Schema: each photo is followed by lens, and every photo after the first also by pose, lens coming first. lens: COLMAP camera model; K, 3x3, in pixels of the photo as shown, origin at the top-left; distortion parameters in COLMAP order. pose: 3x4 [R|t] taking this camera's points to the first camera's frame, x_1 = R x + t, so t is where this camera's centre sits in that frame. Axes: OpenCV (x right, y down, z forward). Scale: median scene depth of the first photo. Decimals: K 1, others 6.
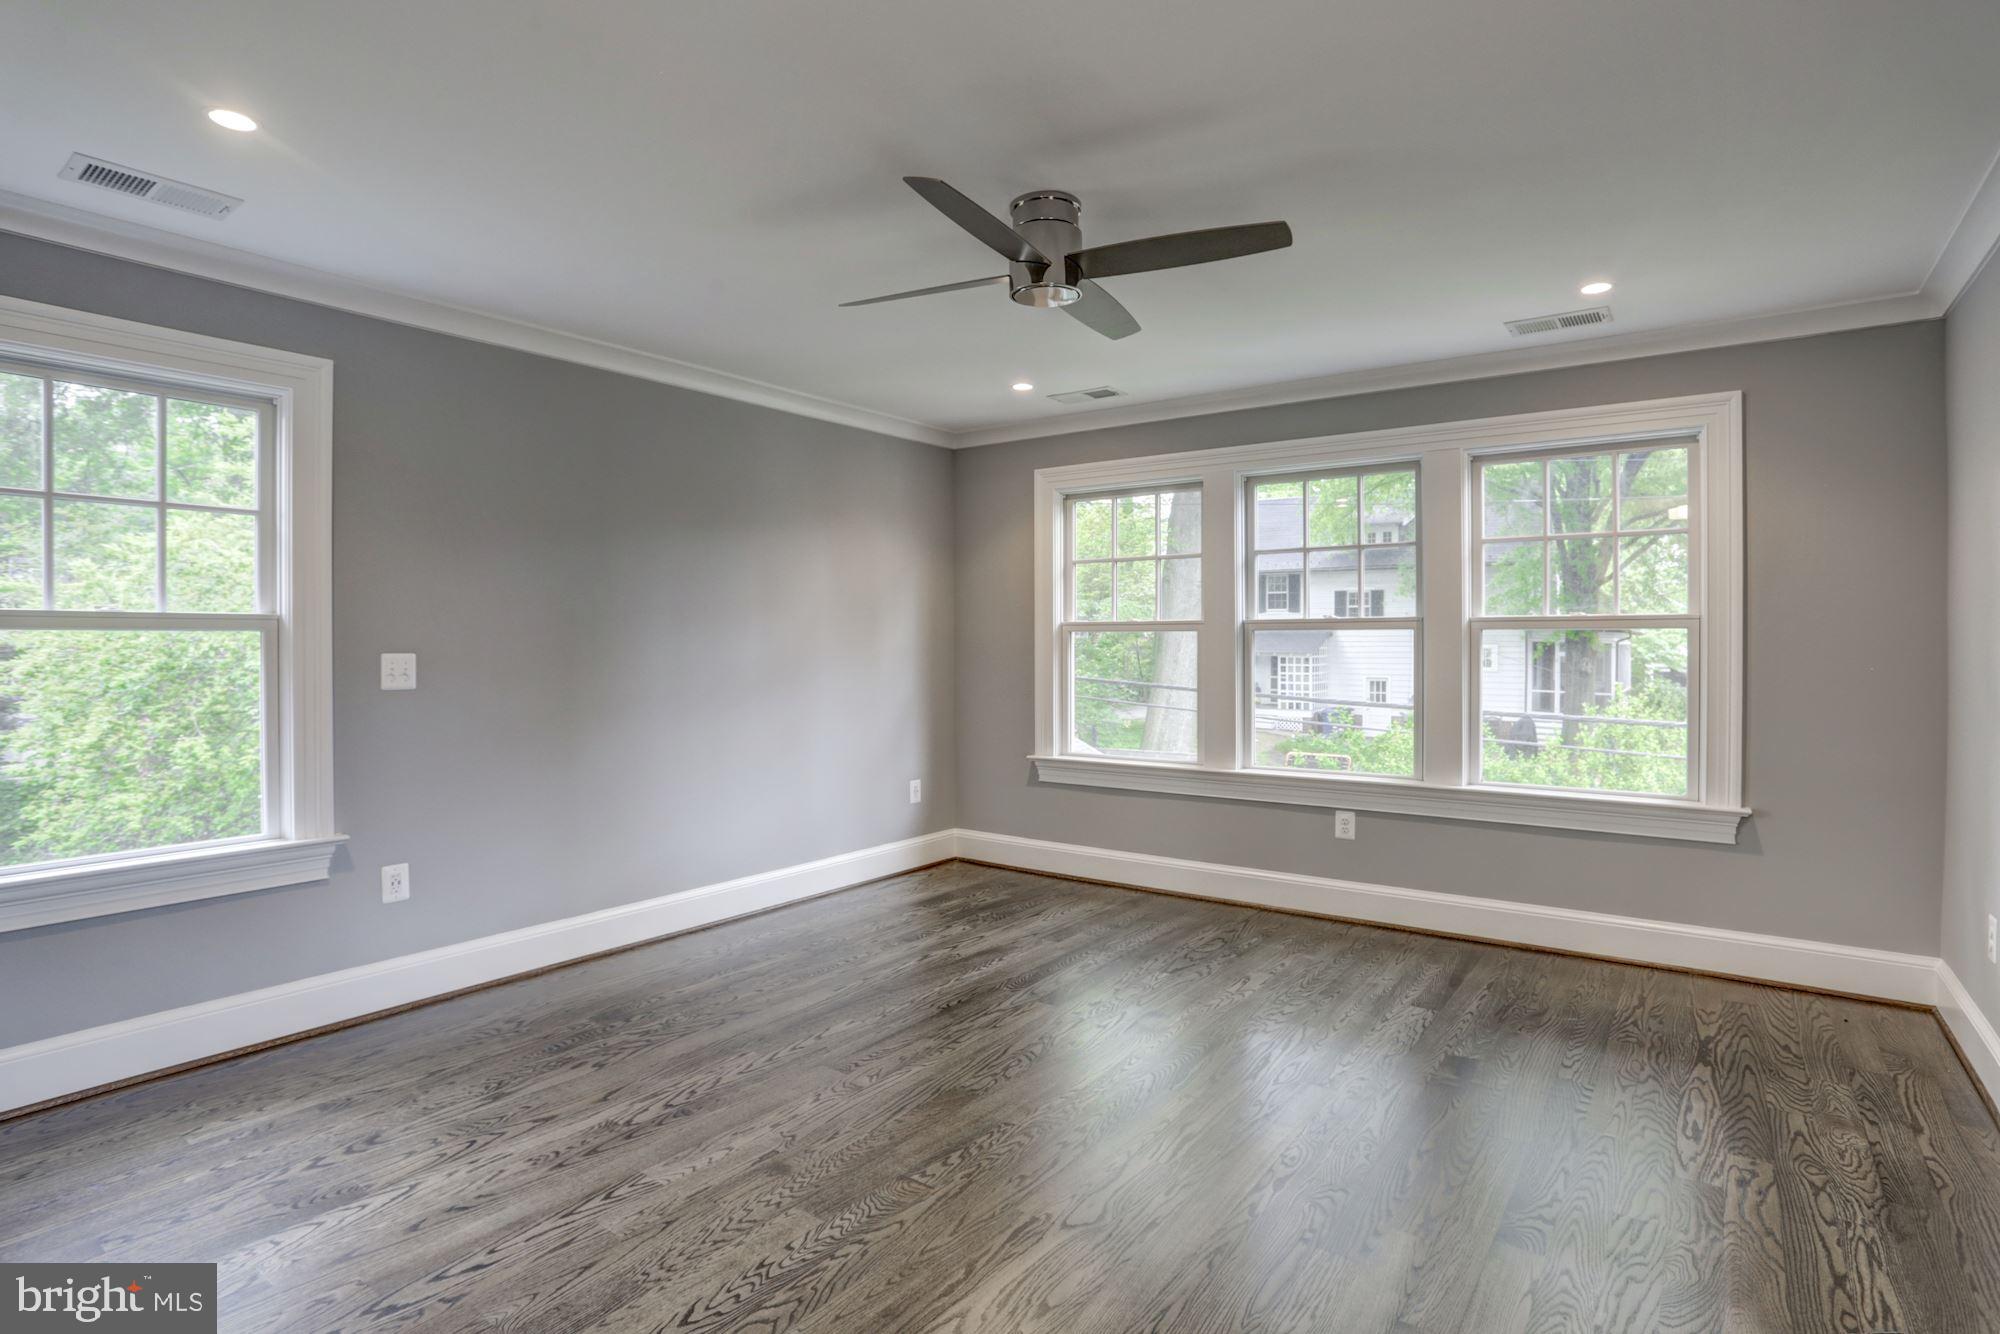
lens RADIAL K [[1004.9, 0, 1002.4], [0, 1004.9, 654.1], [0, 0, 1]] dist [-0.044108, 0.001423]
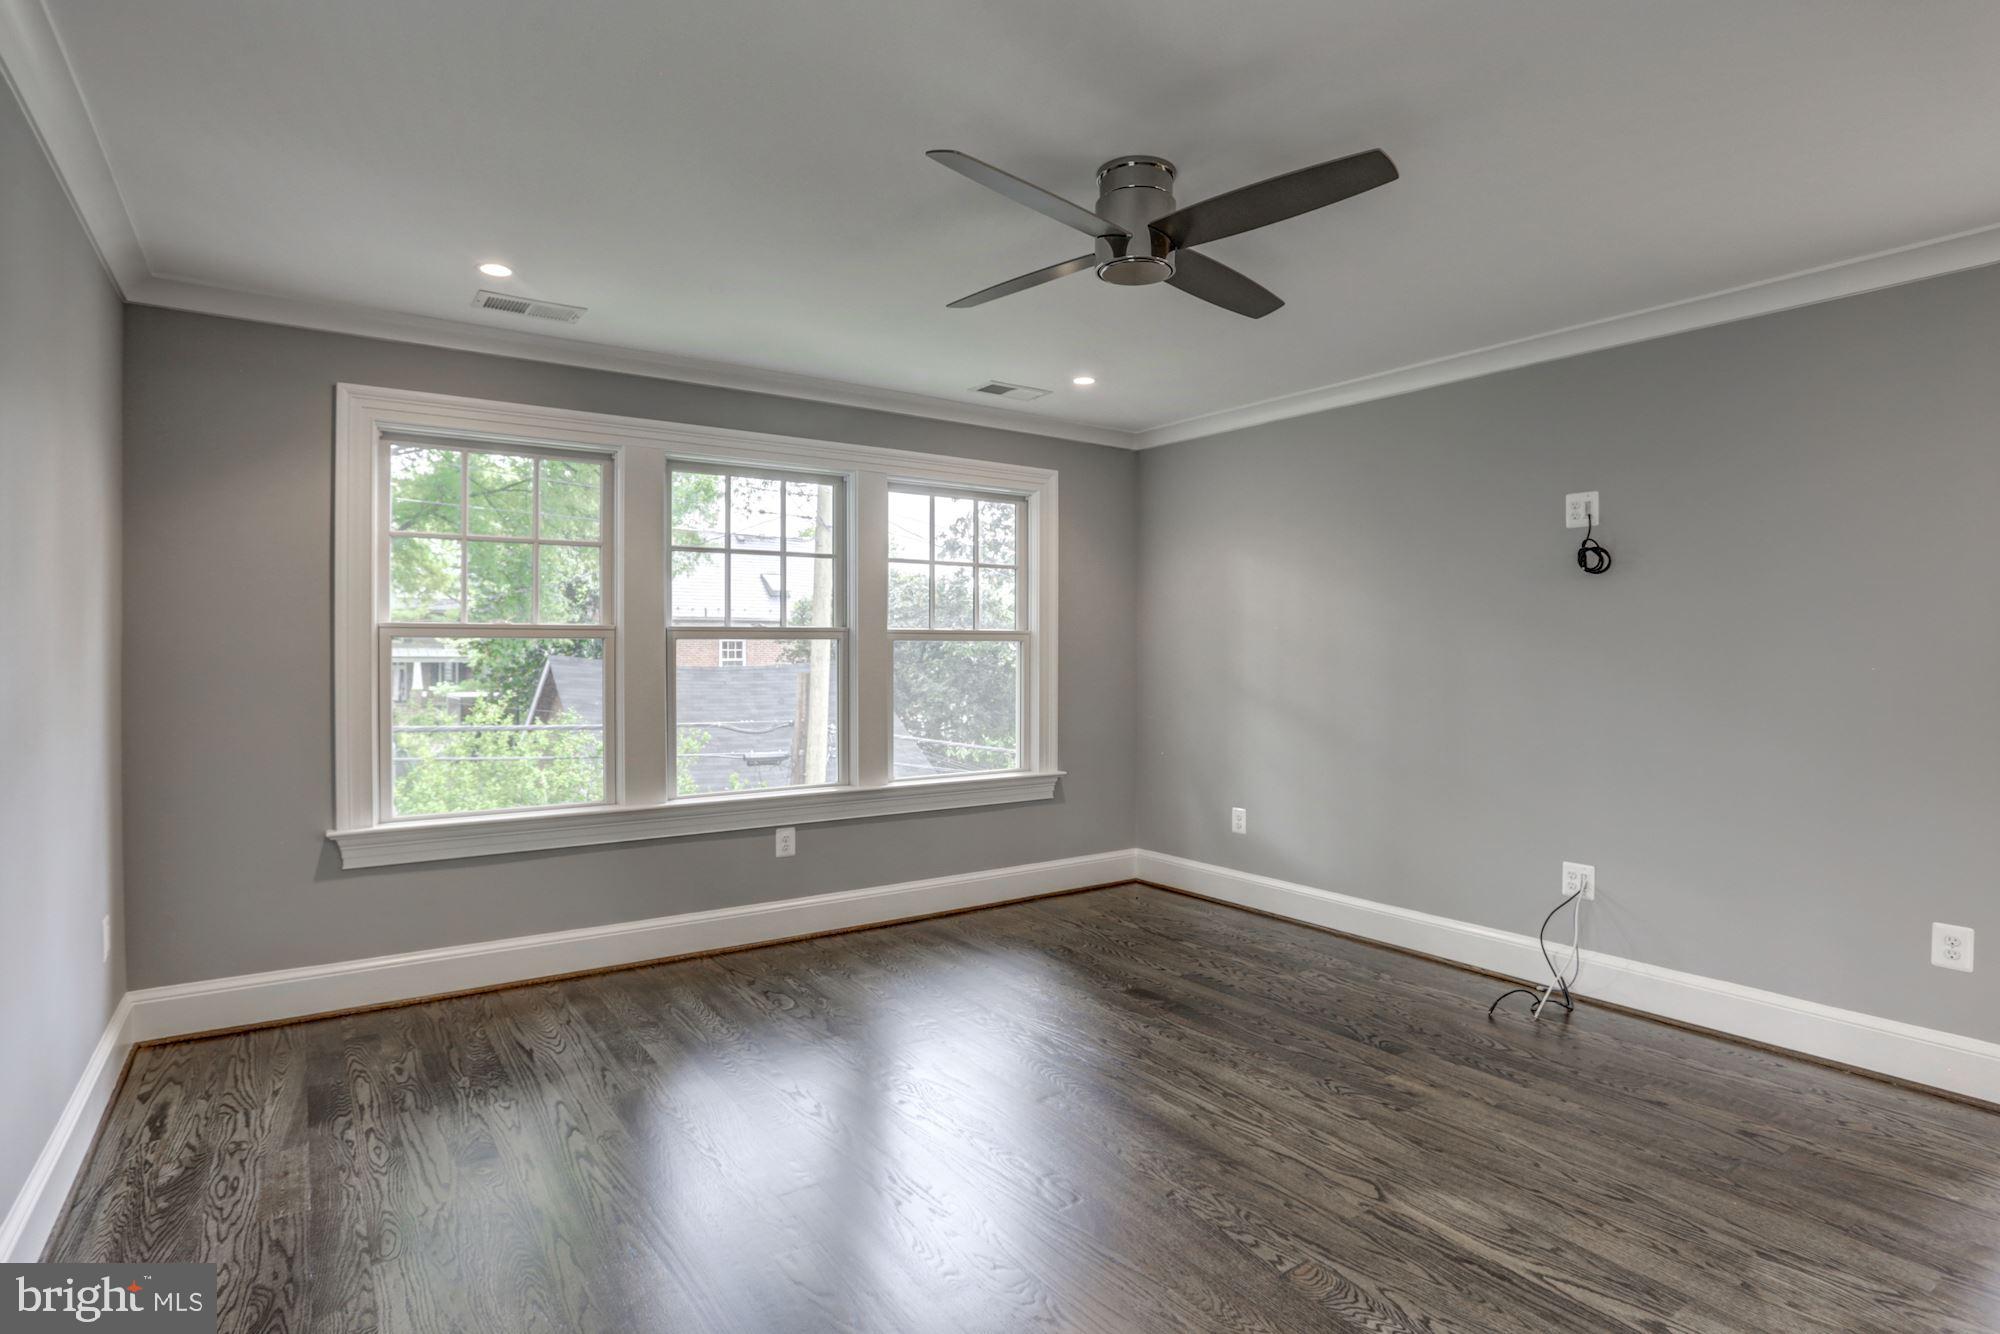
lens RADIAL K [[1004.9, 0, 1001.1], [0, 1004.9, 669.2], [0, 0, 1]] dist [-0.044108, 0.001423]
pose [[0.336459, -0.017514, 0.941535, -0.516049], [0.008520, 0.999843, 0.015554, -0.010147], [-0.941660, 0.002789, 0.336555, 0.492988]]
